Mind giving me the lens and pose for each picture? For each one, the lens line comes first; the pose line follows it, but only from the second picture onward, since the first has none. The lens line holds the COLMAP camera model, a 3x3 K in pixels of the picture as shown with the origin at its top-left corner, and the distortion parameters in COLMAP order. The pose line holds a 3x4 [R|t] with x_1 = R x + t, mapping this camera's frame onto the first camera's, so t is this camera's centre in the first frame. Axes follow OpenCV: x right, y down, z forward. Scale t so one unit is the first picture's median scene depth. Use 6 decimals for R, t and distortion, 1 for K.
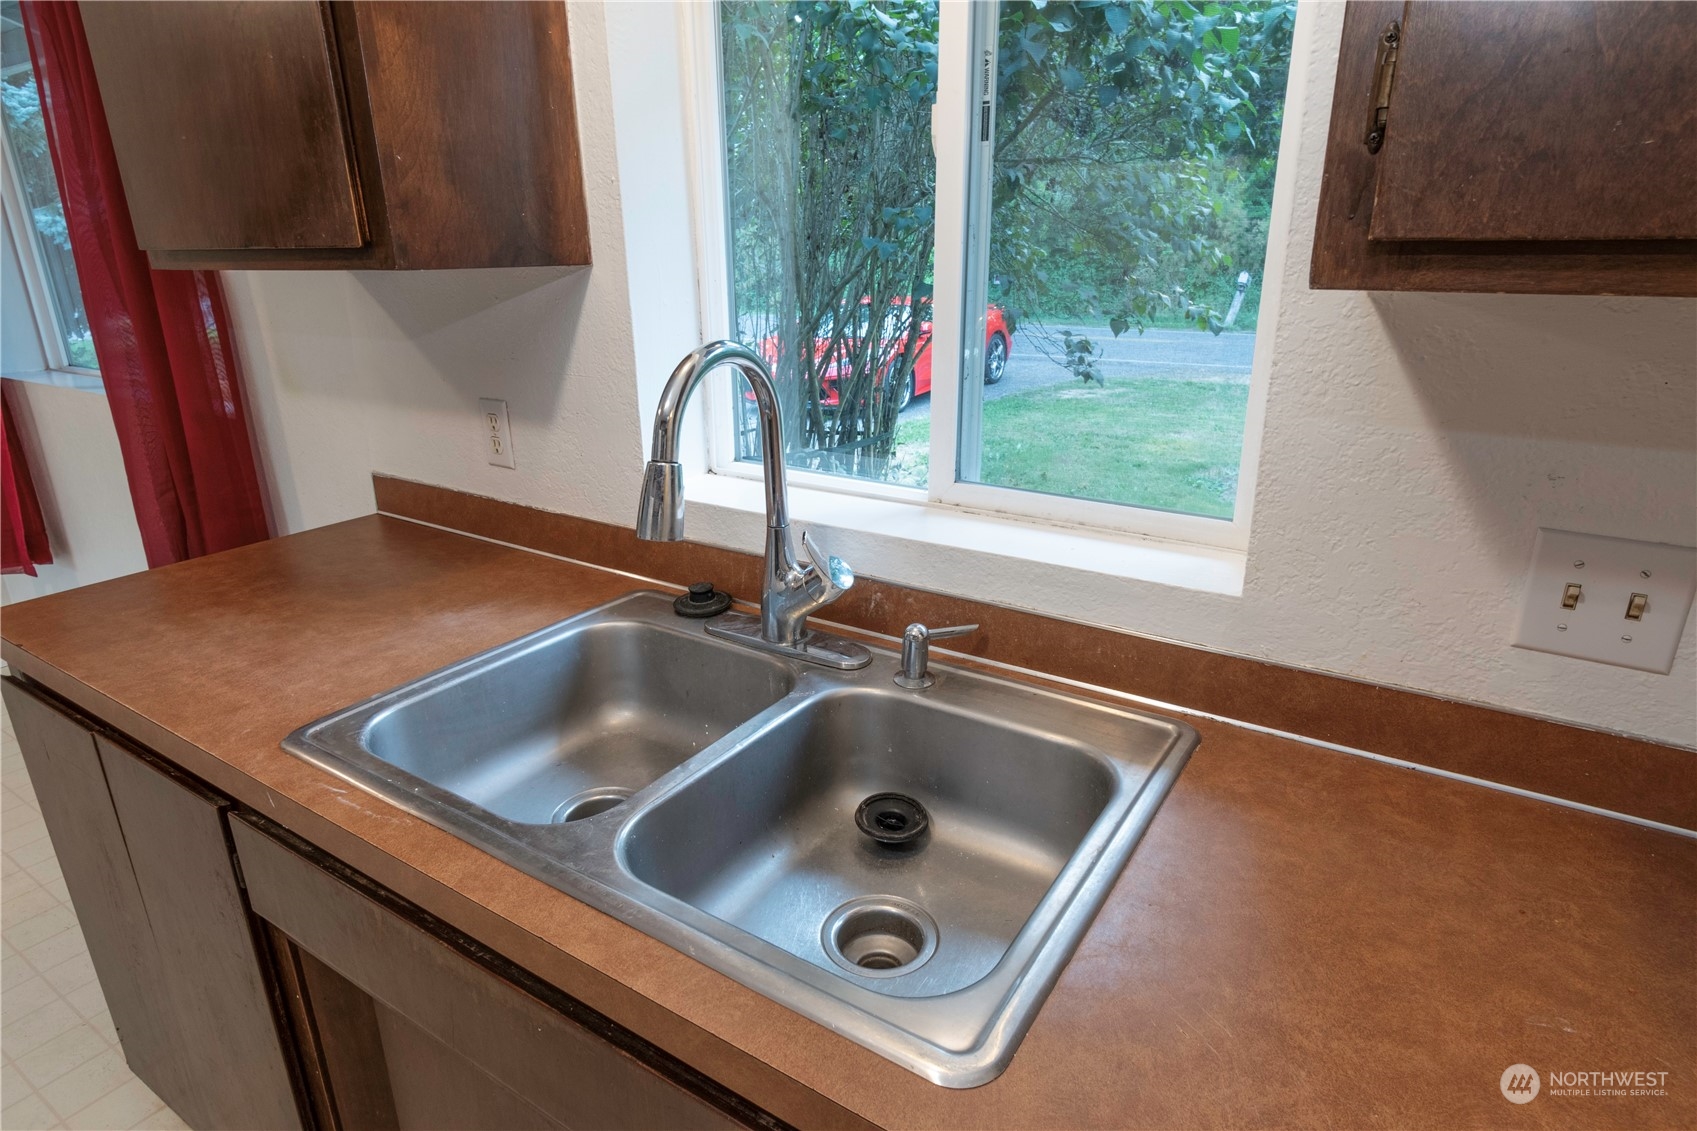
lens RADIAL K [[935.7, 0, 848.5], [0, 935.7, 565.5], [0, 0, 1]] dist [0.005983, -0.000387]
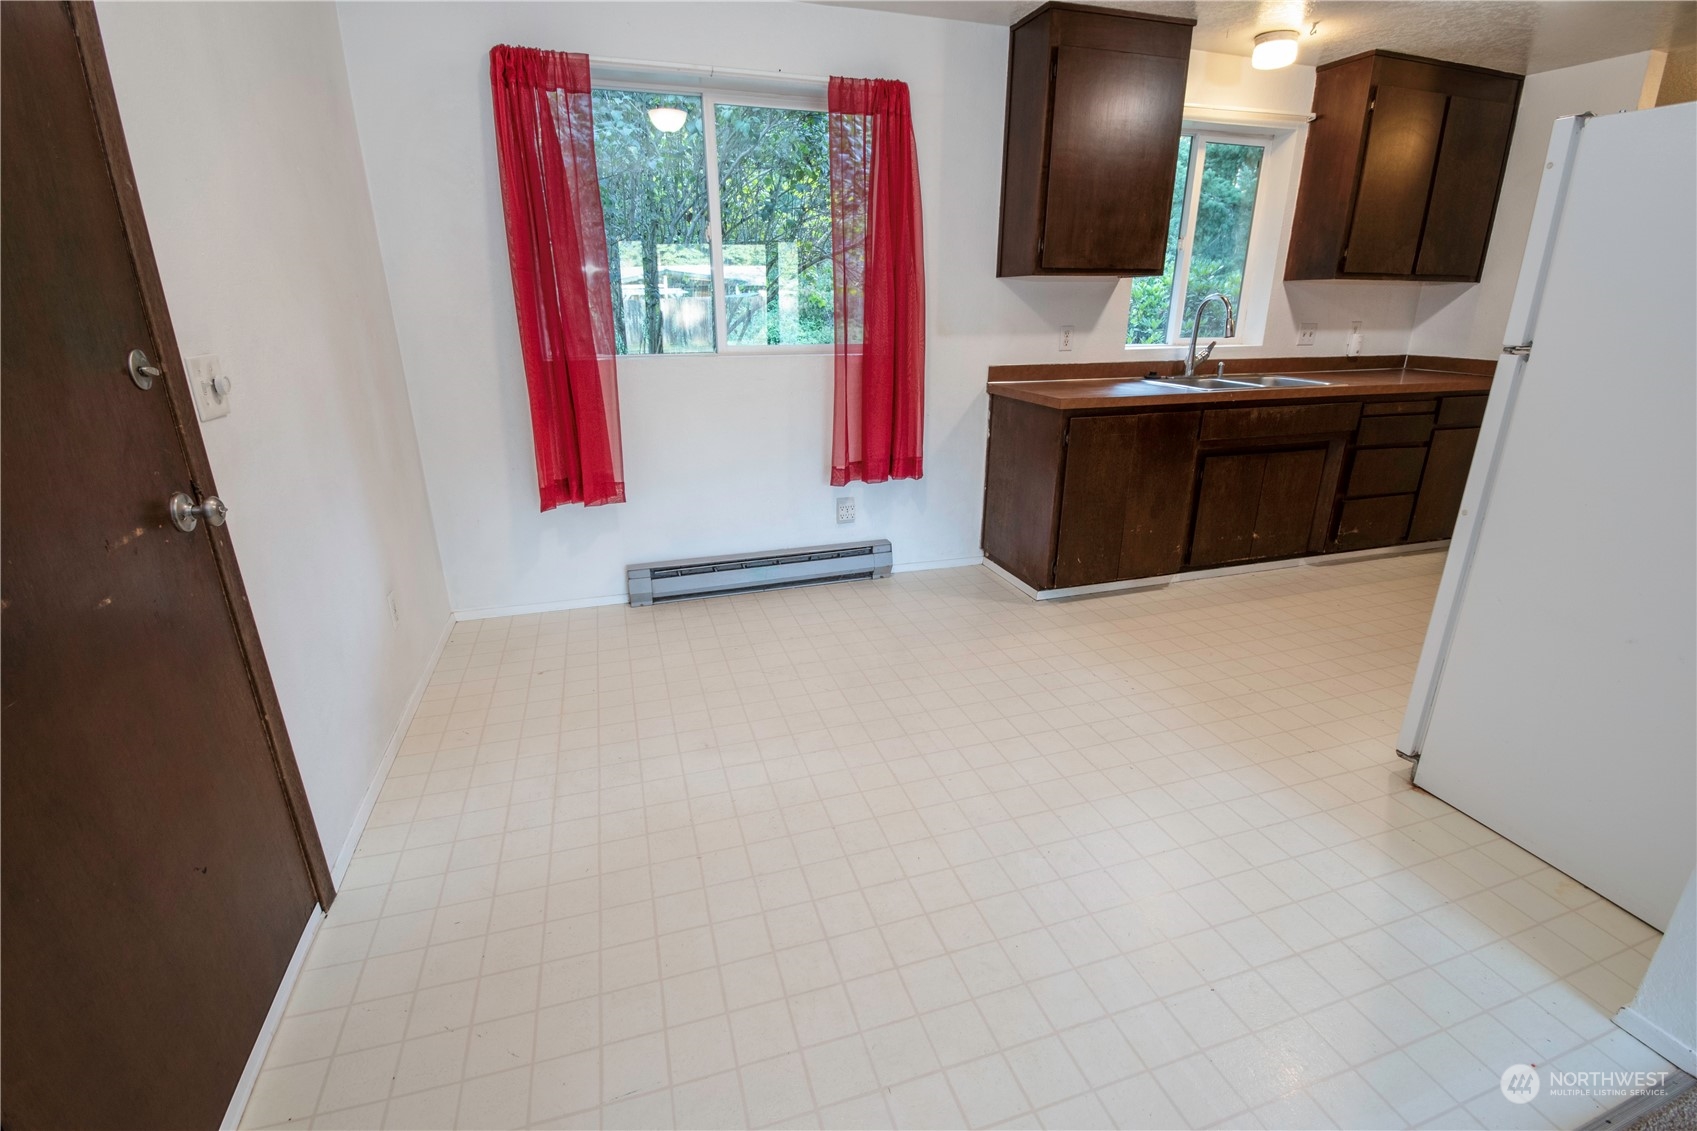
lens RADIAL K [[749.0, 0, 848.5], [0, 749.0, 565.5], [0, 0, 1]] dist [0.000257, -0.017727]
pose [[0.639689, -0.248856, 0.727234, -3.447857], [0.249058, 0.962200, 0.110185, 0.141542], [-0.727164, 0.110640, 0.677489, 0.023173]]
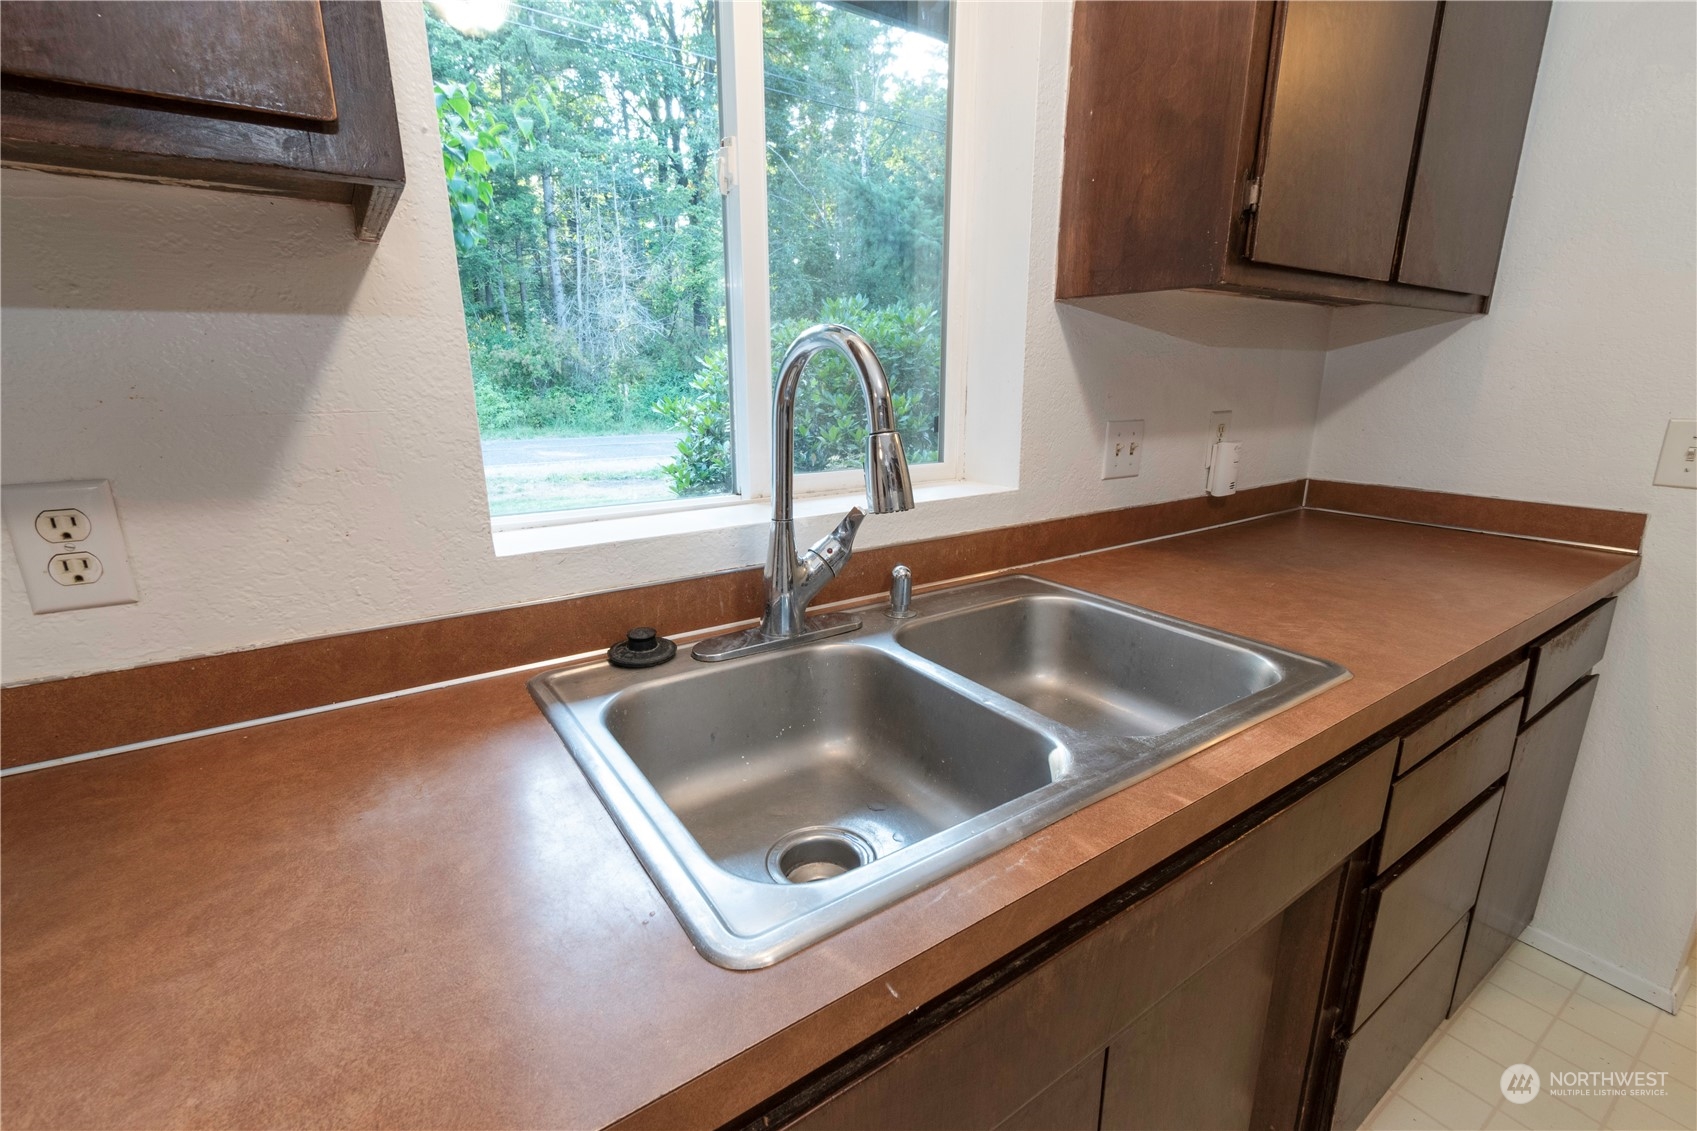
lens RADIAL K [[751.4, 0, 859.6], [0, 751.4, 571.2], [0, 0, 1]] dist [0.000136, -0.000186]
pose [[0.379730, -0.230978, 0.895798, -0.775001], [0.296716, 0.947579, 0.118550, -0.060656], [-0.876222, 0.220781, 0.428359, 0.572720]]
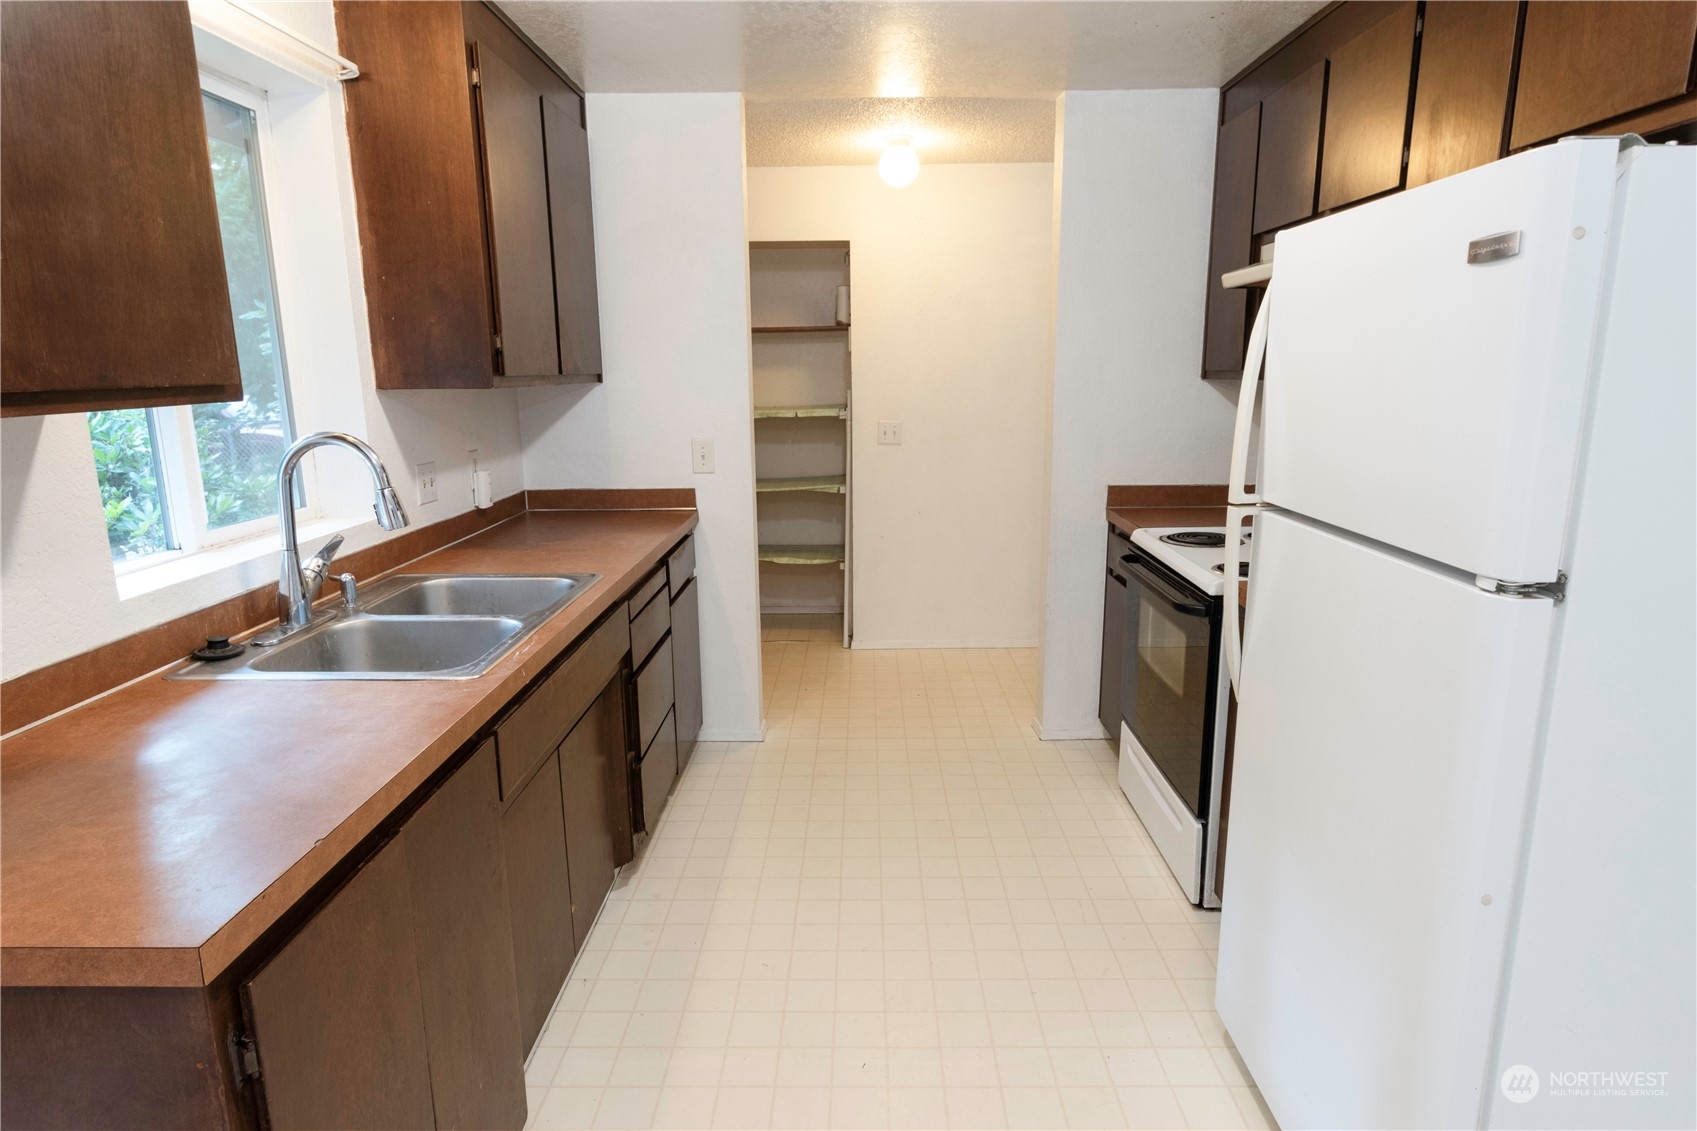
lens RADIAL K [[935.7, 0, 848.5], [0, 935.7, 565.5], [0, 0, 1]] dist [0.005983, -0.000387]
pose [[-0.532518, -0.164362, 0.830307, -1.877410], [0.284851, 0.888945, 0.358660, -0.315975], [-0.797047, 0.427507, -0.426560, 0.914011]]
